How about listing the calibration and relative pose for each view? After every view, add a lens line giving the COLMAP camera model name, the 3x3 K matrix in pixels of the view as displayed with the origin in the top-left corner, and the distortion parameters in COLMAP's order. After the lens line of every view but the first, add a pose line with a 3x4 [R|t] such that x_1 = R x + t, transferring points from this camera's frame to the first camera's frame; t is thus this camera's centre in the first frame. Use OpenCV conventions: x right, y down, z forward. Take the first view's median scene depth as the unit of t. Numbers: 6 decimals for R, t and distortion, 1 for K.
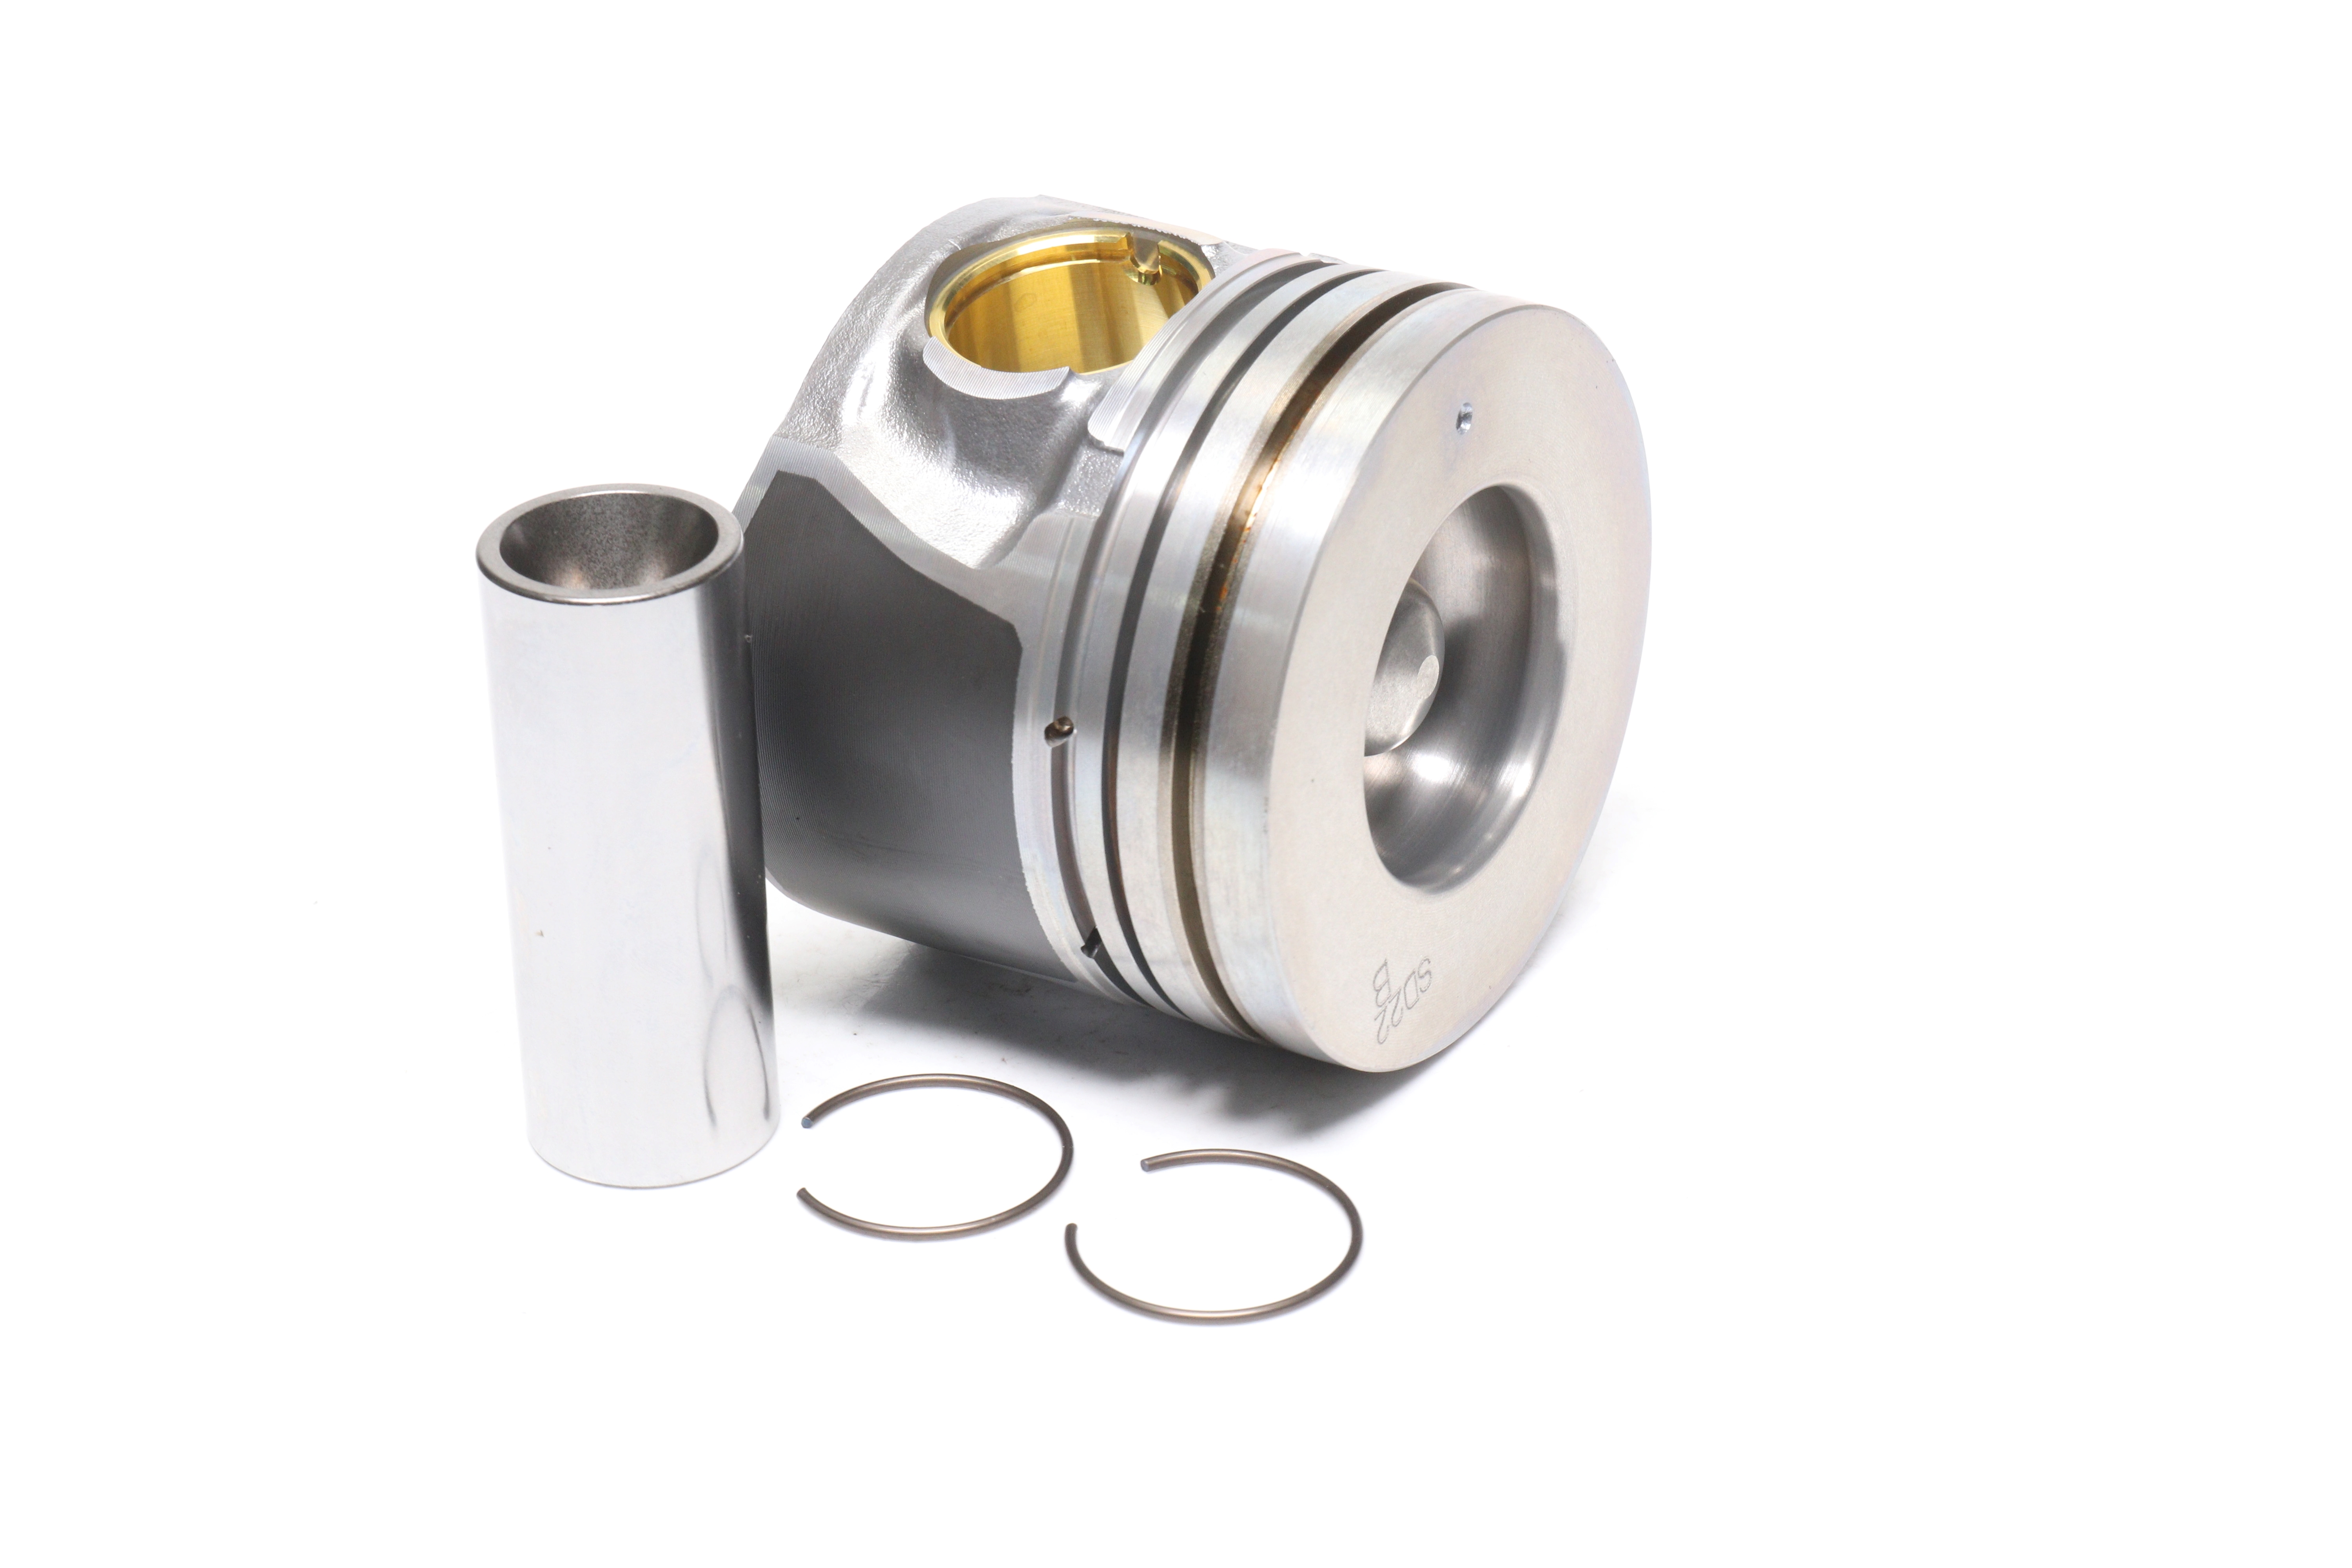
lens RADIAL K [[6167.5, 0, 1176.3], [0, 6167.5, 780.5], [0, 0, 1]] dist [-0.053227, 0.000000]
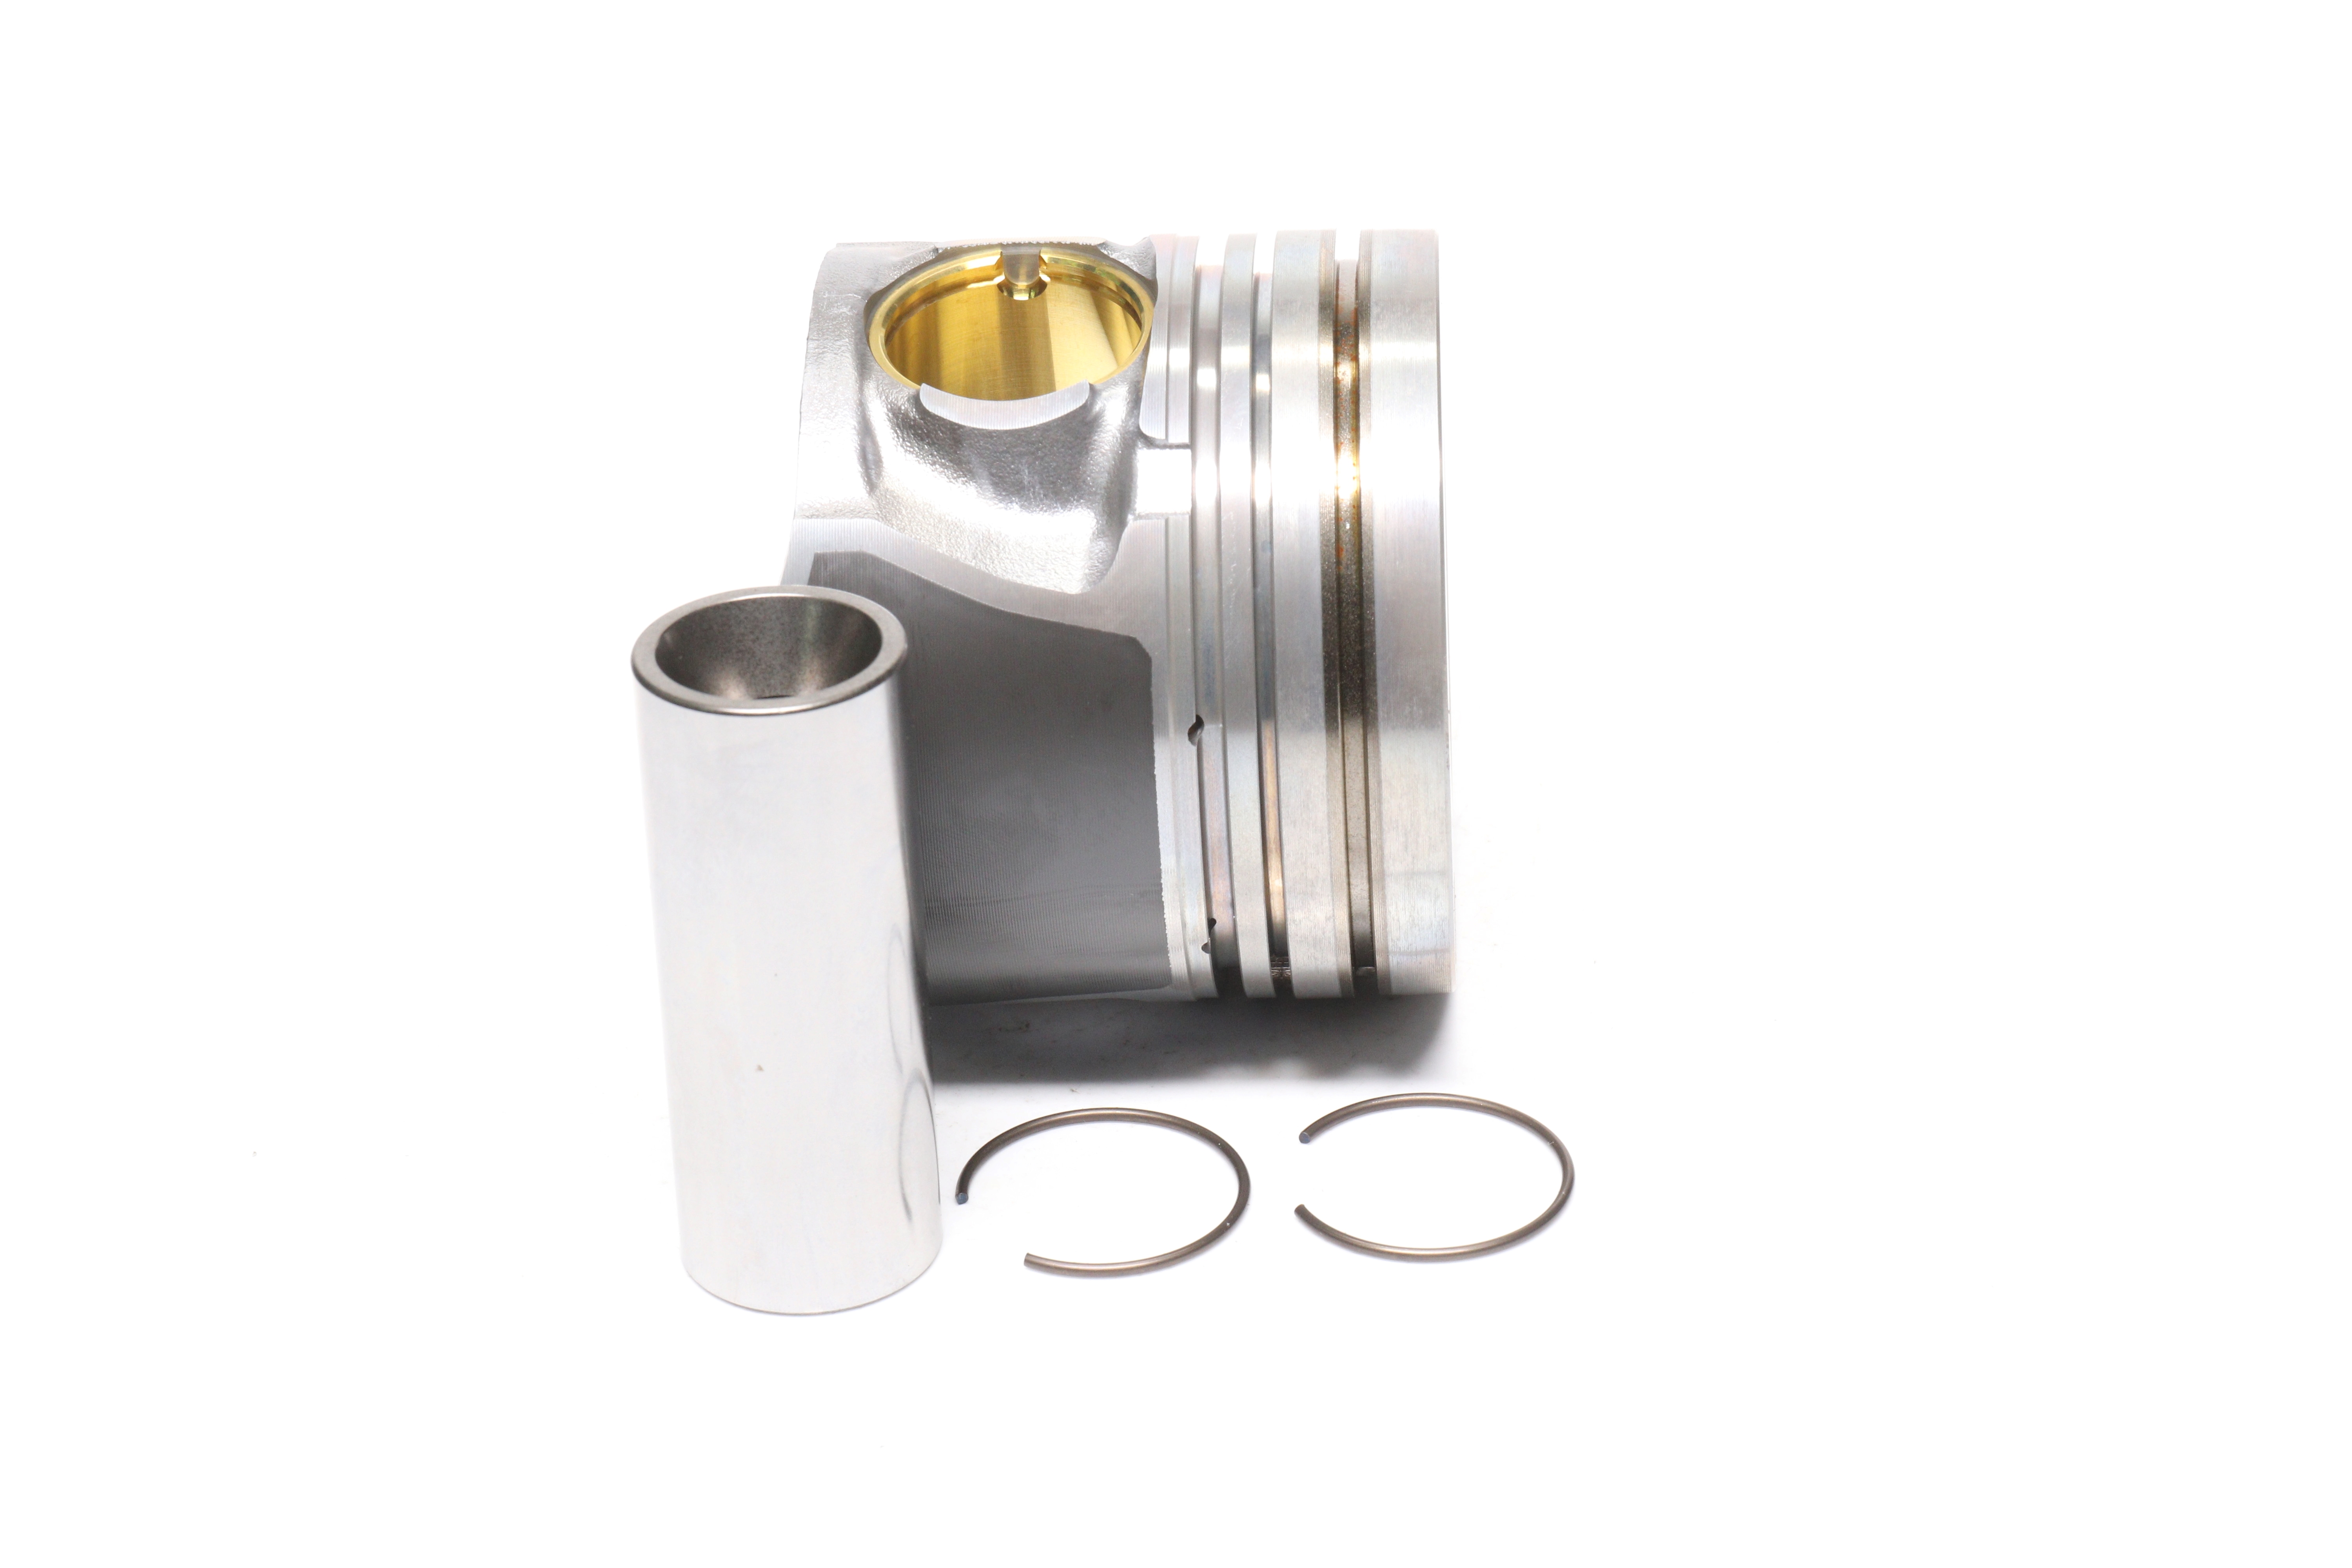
lens RADIAL K [[6167.5, 0, 1177.4], [0, 6167.5, 786.4], [0, 0, 1]] dist [-0.053227, 0.000000]
pose [[0.822679, -0.240644, 0.515063, -0.542104], [0.248710, 0.967040, 0.054563, -0.054791], [-0.511216, 0.083213, 0.855414, 0.145389]]
